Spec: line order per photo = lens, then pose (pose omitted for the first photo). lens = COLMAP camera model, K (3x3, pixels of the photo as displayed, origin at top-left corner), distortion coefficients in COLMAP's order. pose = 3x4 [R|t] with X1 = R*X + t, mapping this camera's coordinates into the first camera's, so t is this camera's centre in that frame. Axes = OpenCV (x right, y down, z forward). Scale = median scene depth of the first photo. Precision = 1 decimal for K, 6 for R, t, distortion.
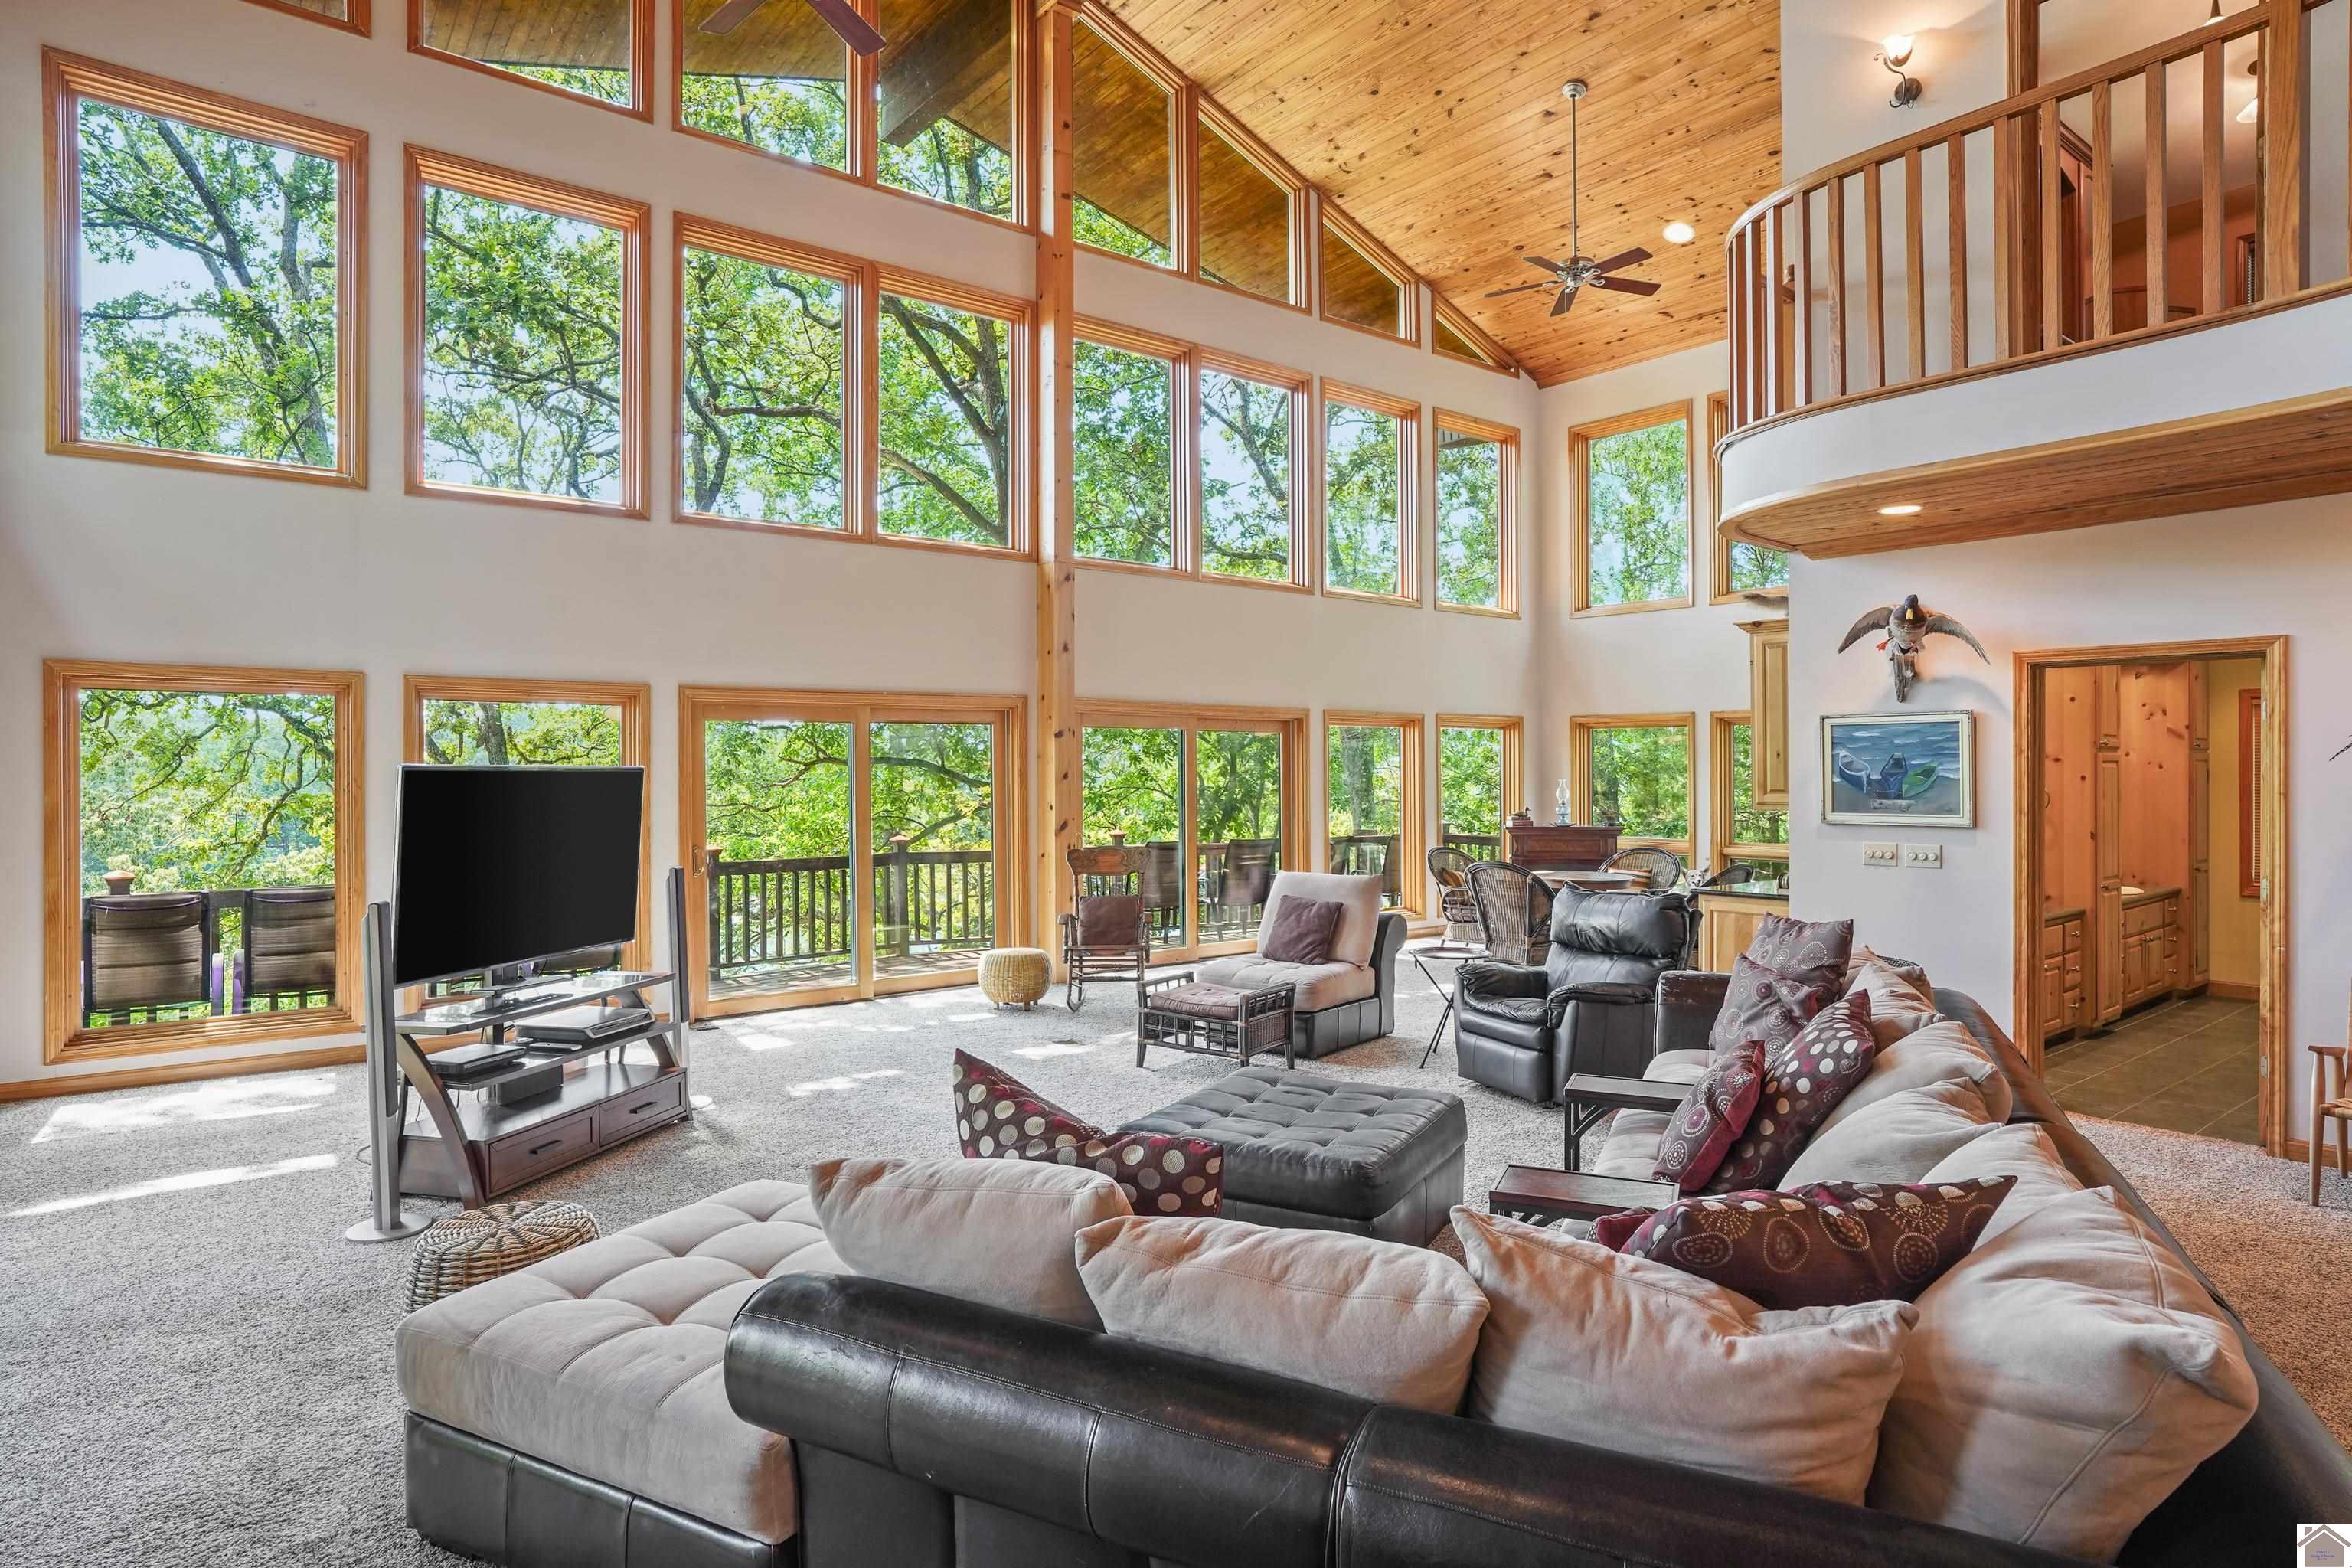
lens RADIAL K [[1295.5, 0, 1178.8], [0, 1295.5, 780.5], [0, 0, 1]] dist [-0.030787, 0.003940]
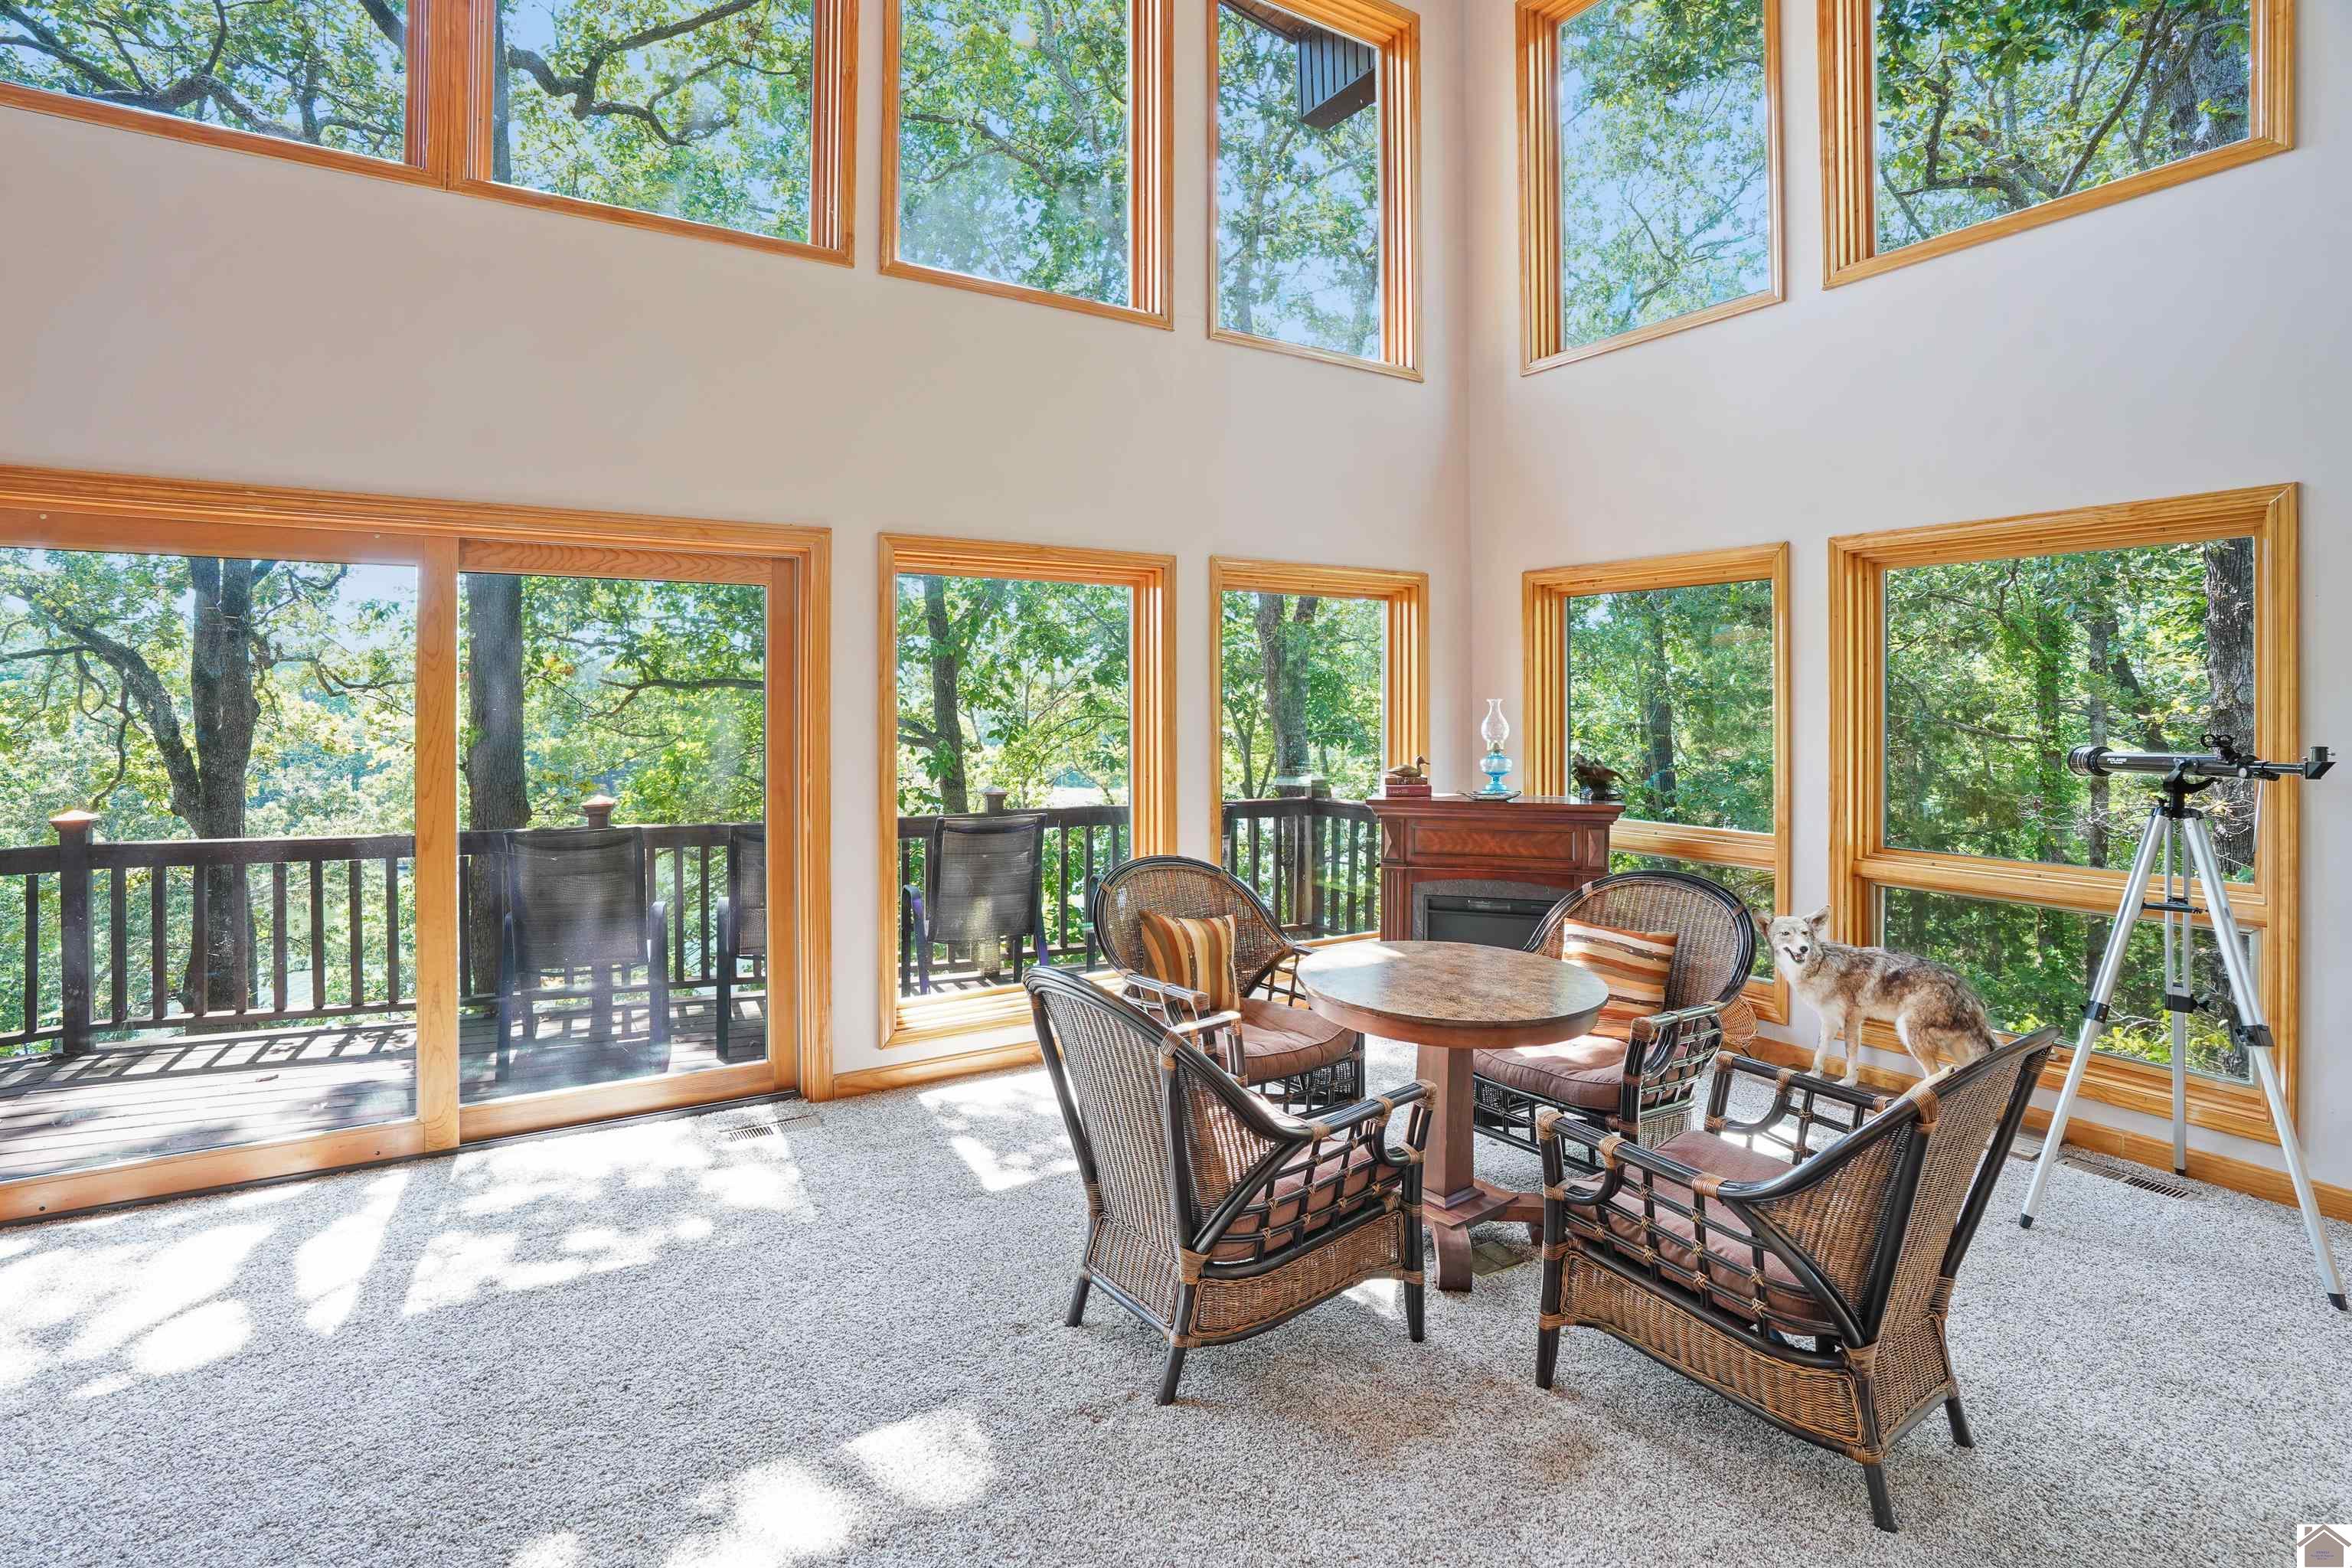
lens RADIAL K [[1120.0, 0, 1167.9], [0, 1120.0, 713.9], [0, 0, 1]] dist [-0.045935, 0.001668]
pose [[0.993594, 0.001292, -0.112999, 0.299572], [-0.001158, 0.999999, 0.001251, 0.005696], [0.113000, -0.001112, 0.993594, 0.777235]]
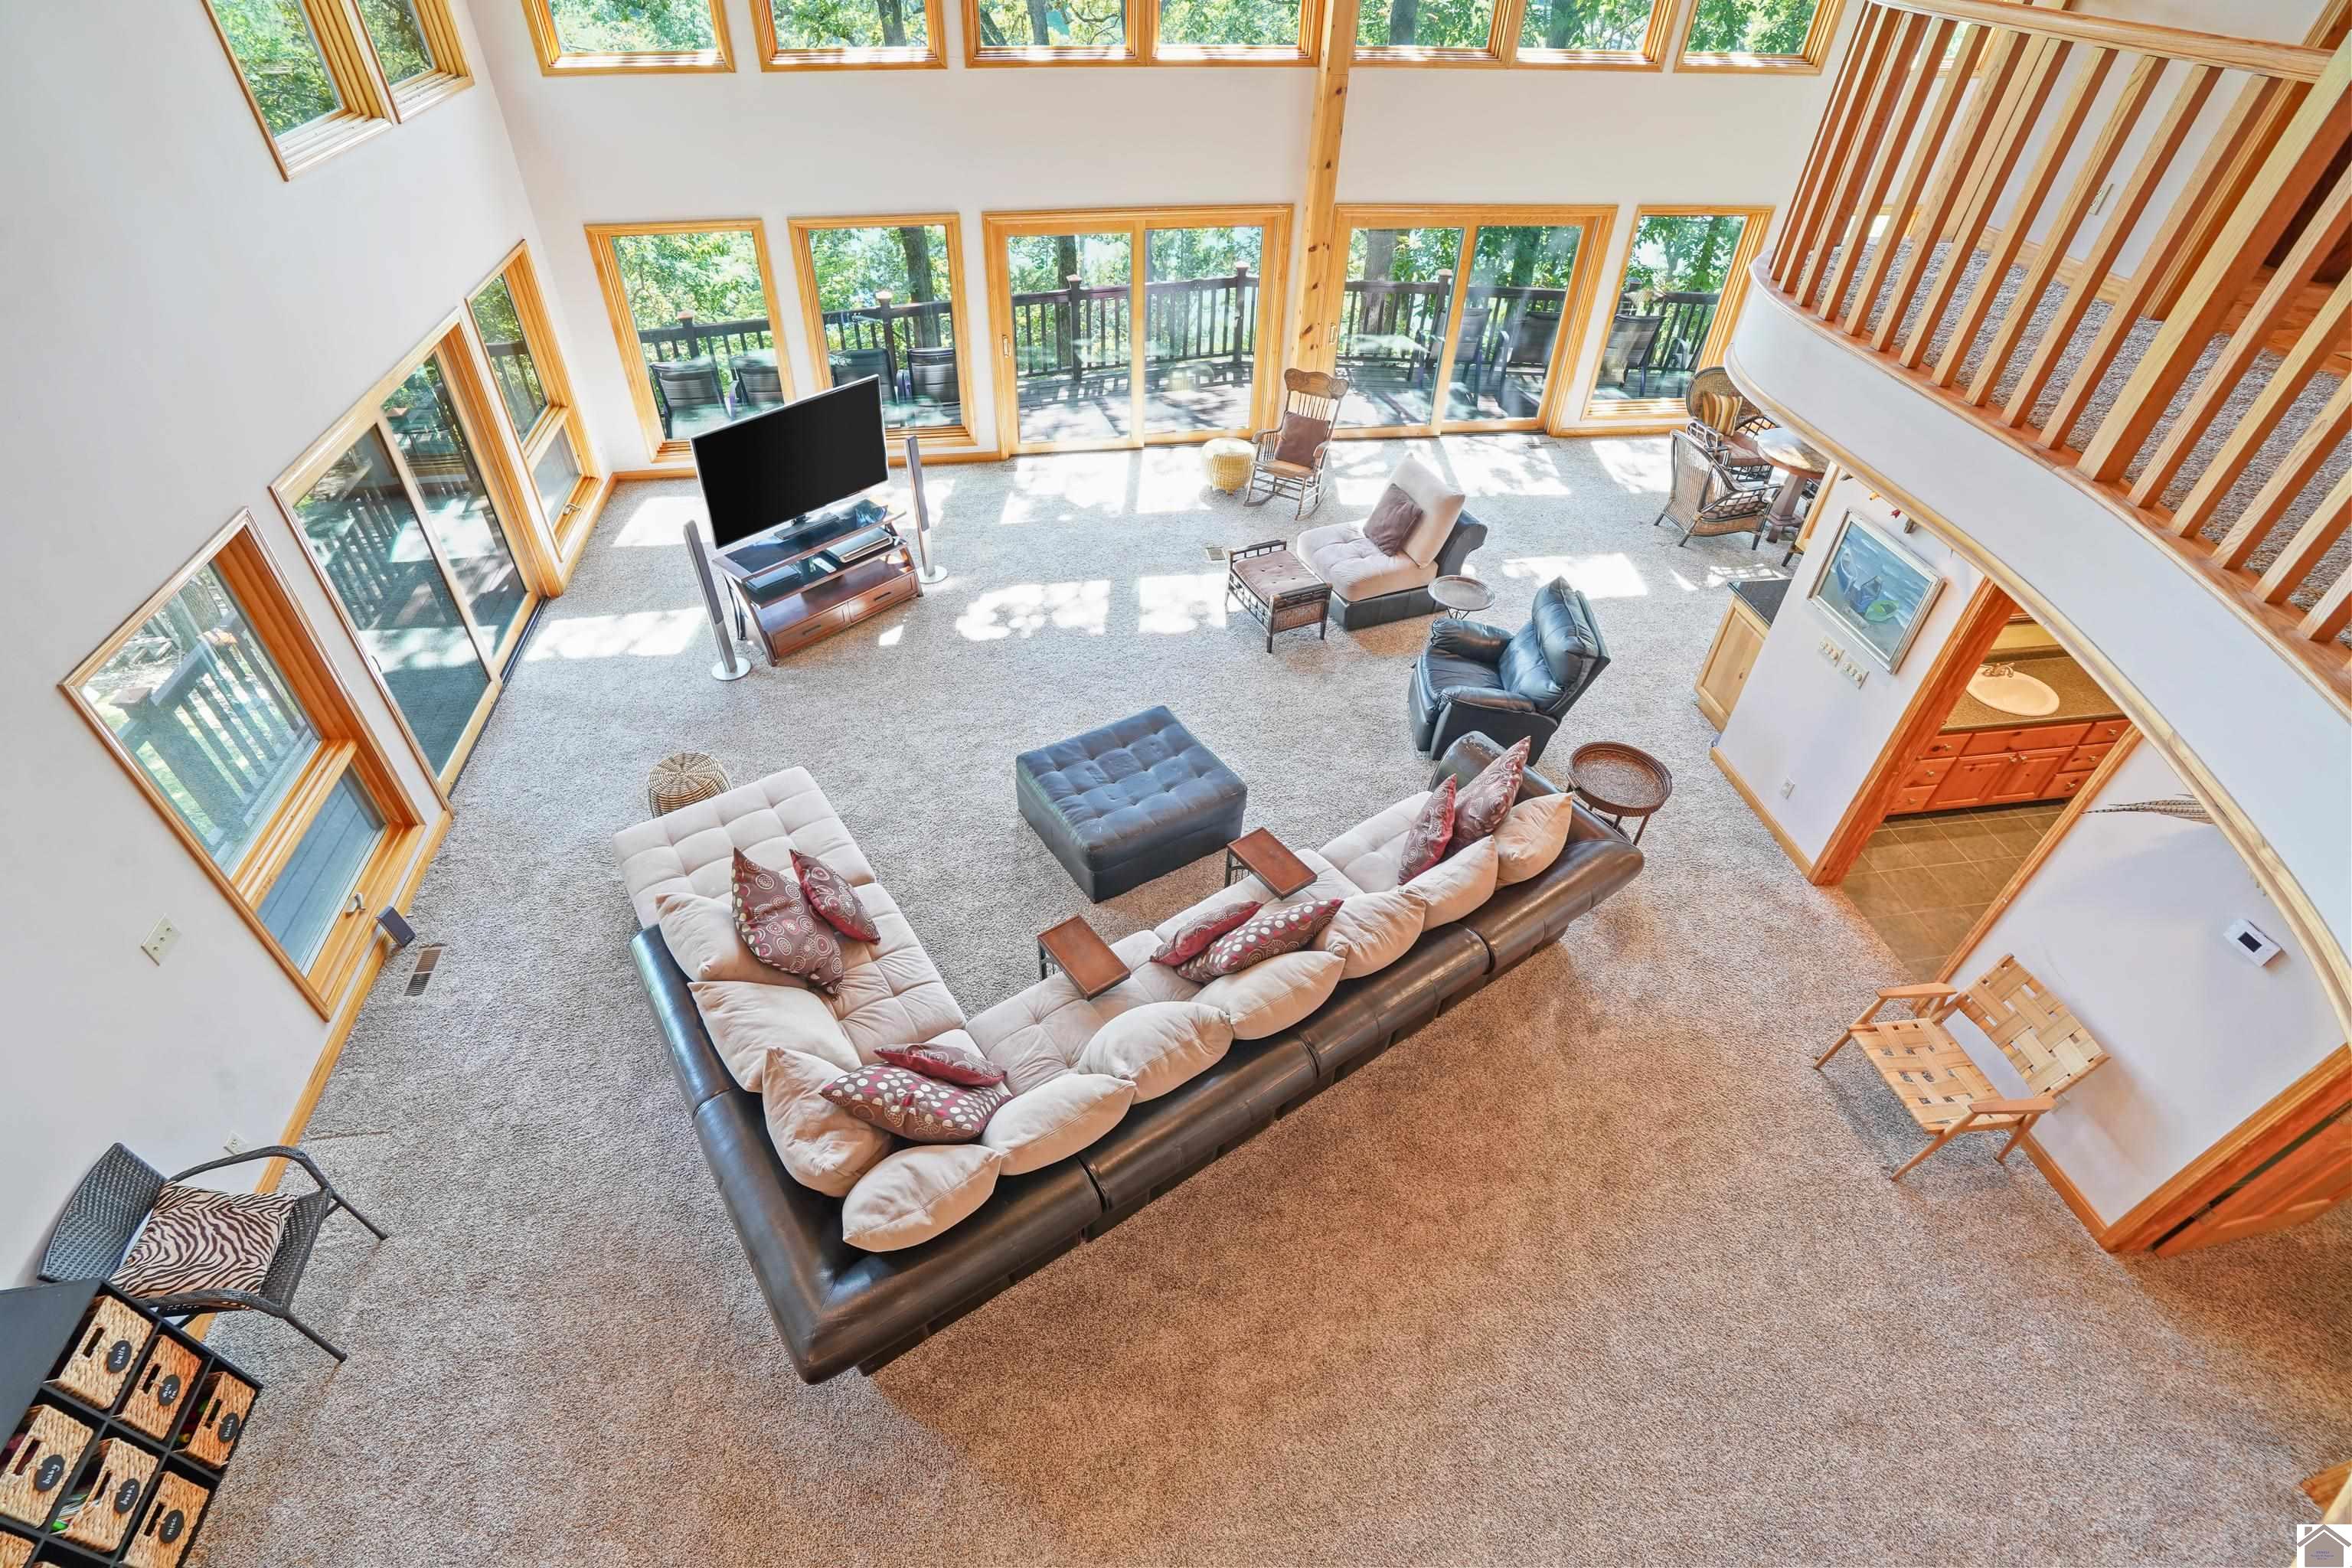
lens RADIAL K [[1120.0, 0, 1134.5], [0, 1120.0, 777.1], [0, 0, 1]] dist [-0.045935, 0.001668]
pose [[0.862682, 0.341068, -0.373434, 0.290265], [-0.022957, 0.764028, 0.644775, -0.299311], [0.505226, -0.547663, 0.666943, 0.024915]]
